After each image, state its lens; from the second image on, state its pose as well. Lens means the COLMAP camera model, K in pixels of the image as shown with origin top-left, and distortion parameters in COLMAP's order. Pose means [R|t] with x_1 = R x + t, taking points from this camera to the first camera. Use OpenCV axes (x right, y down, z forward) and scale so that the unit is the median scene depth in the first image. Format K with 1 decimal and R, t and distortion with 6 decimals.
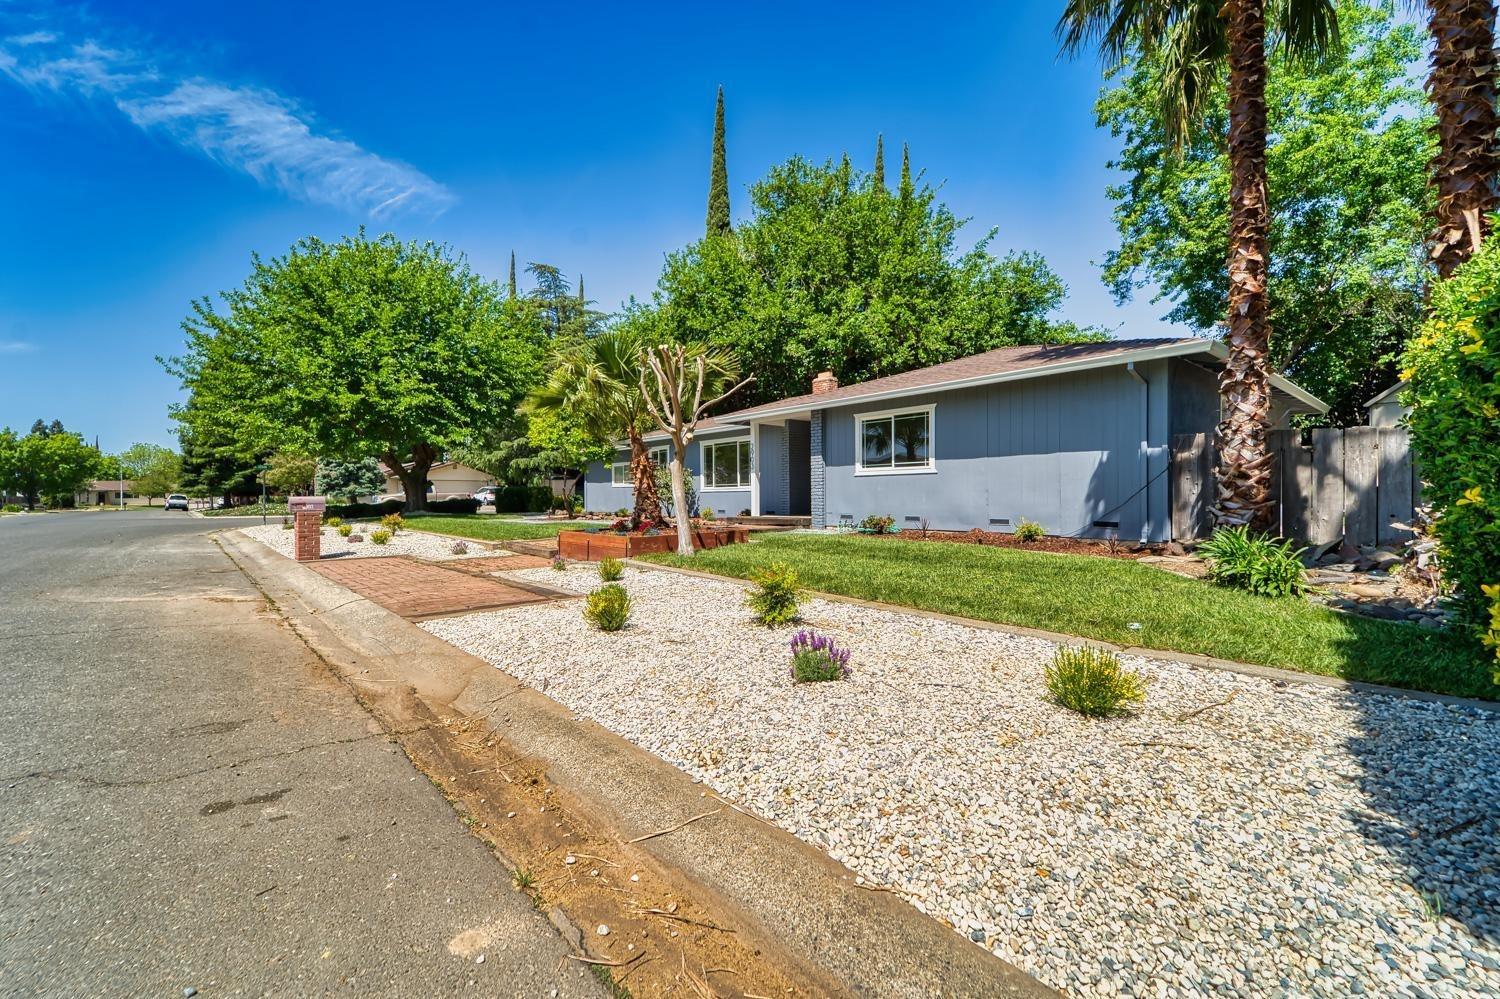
lens RADIAL K [[617.5, 0, 745.9], [0, 617.5, 498.2], [0, 0, 1]] dist [0.022287, -0.000714]
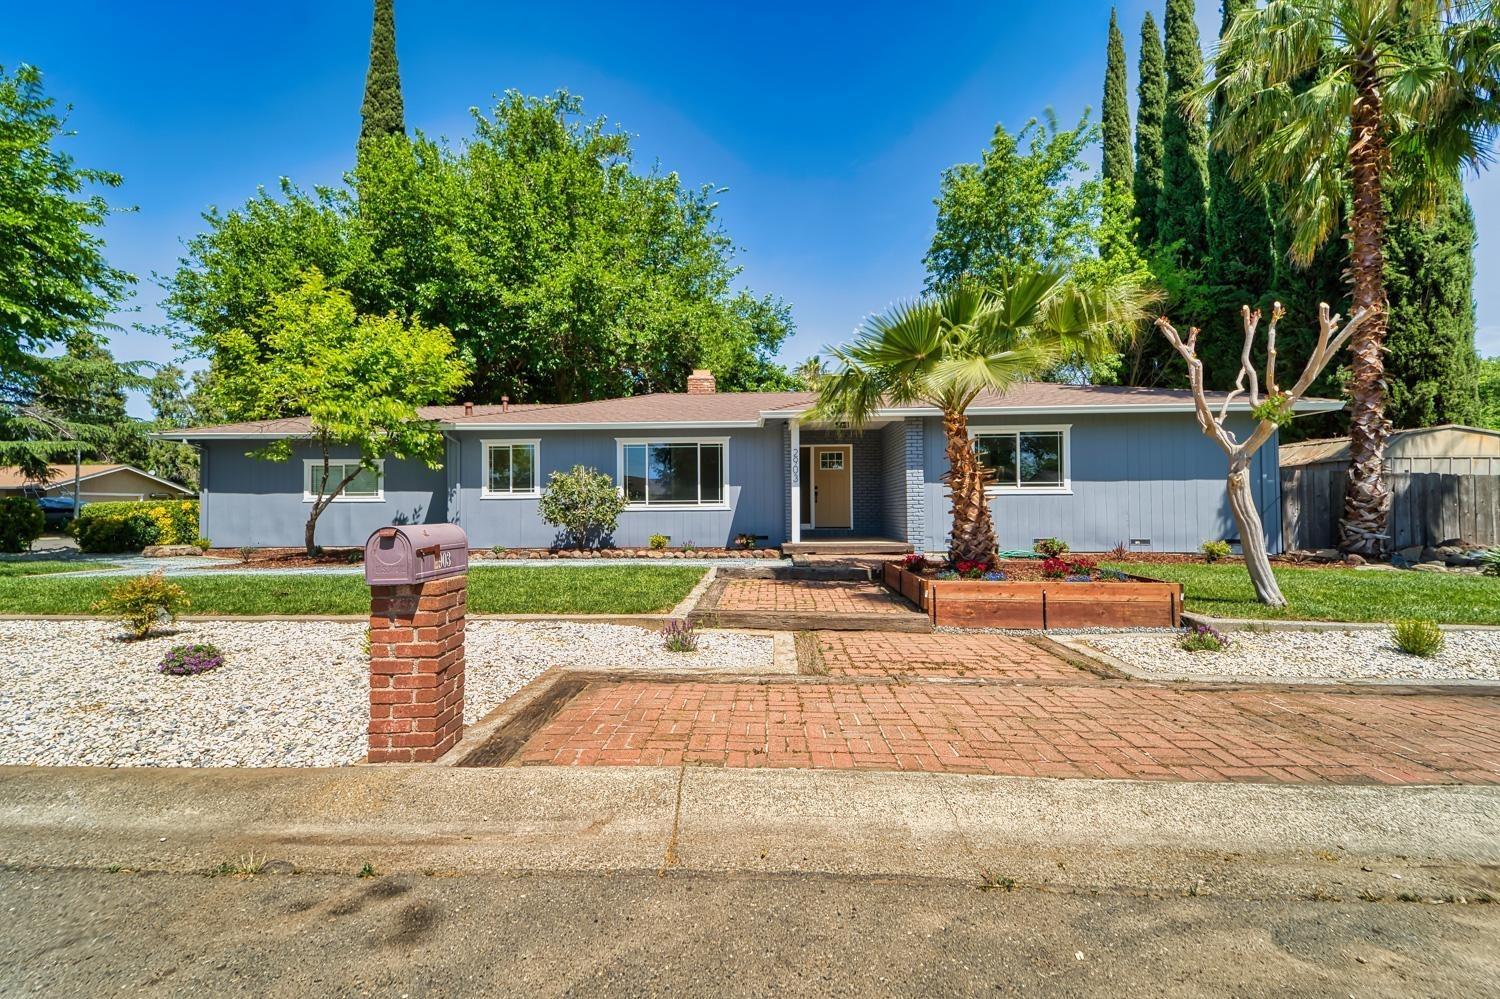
lens RADIAL K [[617.5, 0, 745.5], [0, 617.5, 499.8], [0, 0, 1]] dist [0.022287, -0.000714]
pose [[0.697835, 0.014506, 0.716112, -0.681858], [0.002495, 0.999740, -0.022683, -0.008634], [-0.716254, 0.017616, 0.697617, 0.595419]]
